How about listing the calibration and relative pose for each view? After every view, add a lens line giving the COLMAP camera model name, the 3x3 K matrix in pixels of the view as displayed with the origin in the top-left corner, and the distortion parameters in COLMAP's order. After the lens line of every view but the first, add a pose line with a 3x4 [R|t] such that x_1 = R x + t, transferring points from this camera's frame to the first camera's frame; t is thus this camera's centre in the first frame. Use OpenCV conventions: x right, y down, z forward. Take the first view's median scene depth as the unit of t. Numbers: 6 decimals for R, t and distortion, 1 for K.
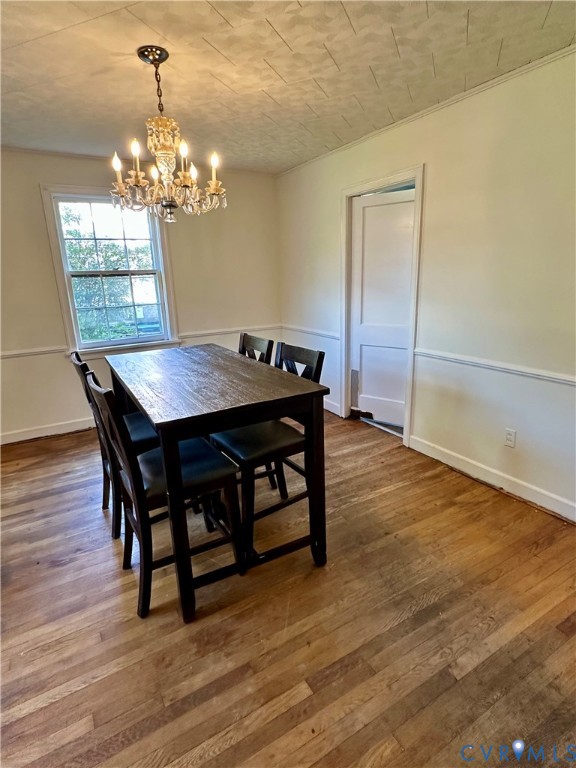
lens RADIAL K [[405.9, 0, 288.0], [0, 405.9, 384.0], [0, 0, 1]] dist [0.002011, 0.000335]
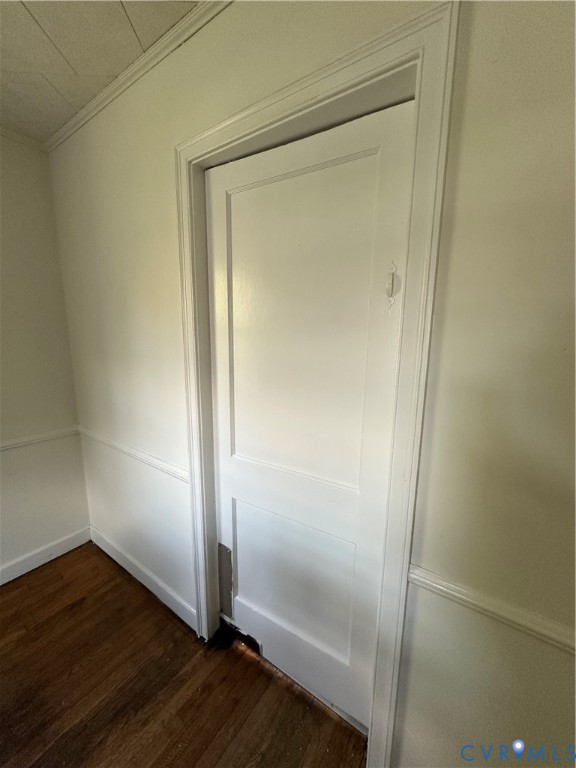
lens RADIAL K [[305.7, 0, 288.0], [0, 305.7, 384.0], [0, 0, 1]] dist [-0.001701, 0.000334]
pose [[0.901068, -0.027571, 0.432802, 0.103093], [0.075850, 0.992614, -0.094682, -0.230585], [-0.426994, 0.118143, 0.896503, 0.775526]]
